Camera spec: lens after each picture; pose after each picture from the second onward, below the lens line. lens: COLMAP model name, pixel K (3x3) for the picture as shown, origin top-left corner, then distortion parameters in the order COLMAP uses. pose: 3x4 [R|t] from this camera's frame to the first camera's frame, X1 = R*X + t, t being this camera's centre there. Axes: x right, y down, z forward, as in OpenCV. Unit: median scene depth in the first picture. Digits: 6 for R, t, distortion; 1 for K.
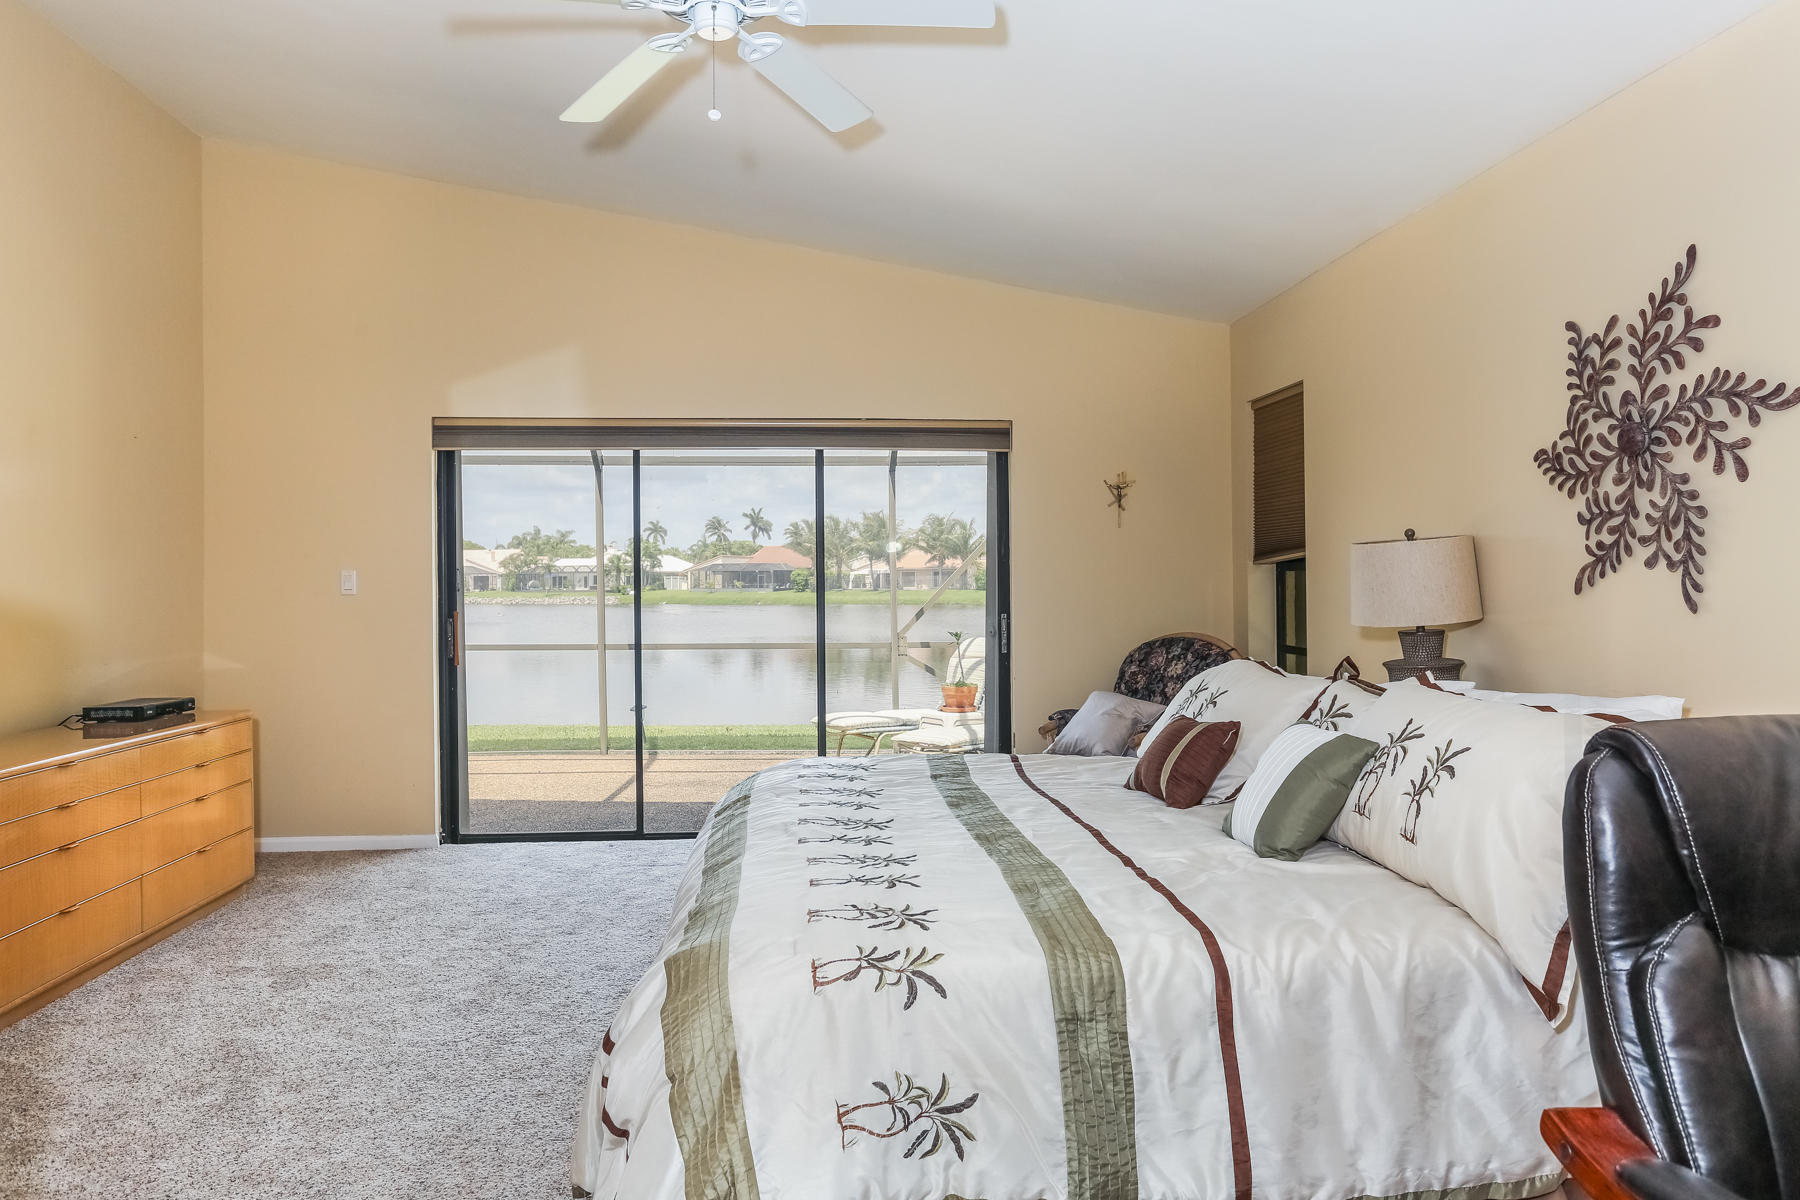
lens RADIAL K [[1196.3, 0, 901.6], [0, 1196.3, 582.9], [0, 0, 1]] dist [-0.037798, 0.044913]
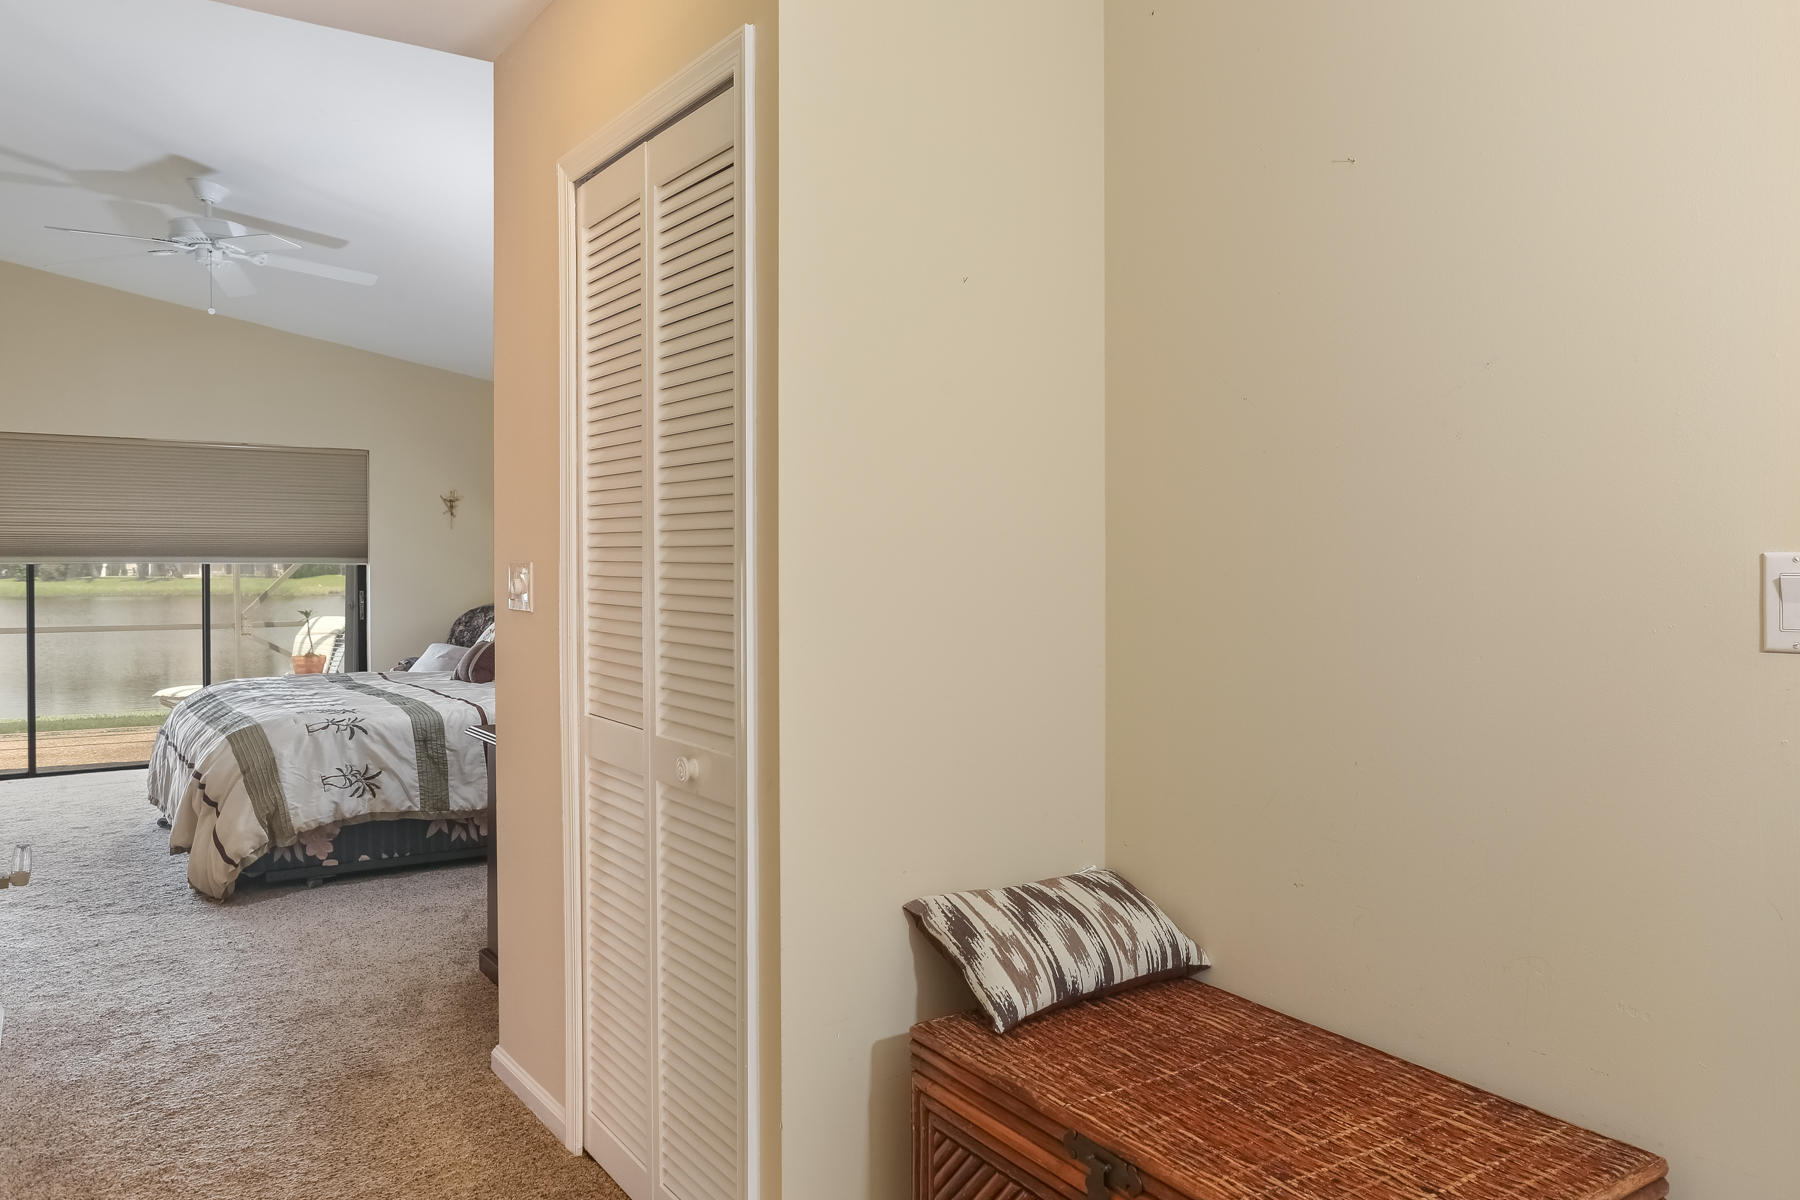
lens RADIAL K [[1196.3, 0, 901.6], [0, 1196.3, 582.9], [0, 0, 1]] dist [-0.037798, 0.044913]
pose [[0.860623, 0.001919, 0.509240, -0.152527], [-0.007134, 0.999940, 0.008289, 0.004328], [-0.509193, -0.010767, 0.860585, -0.963959]]
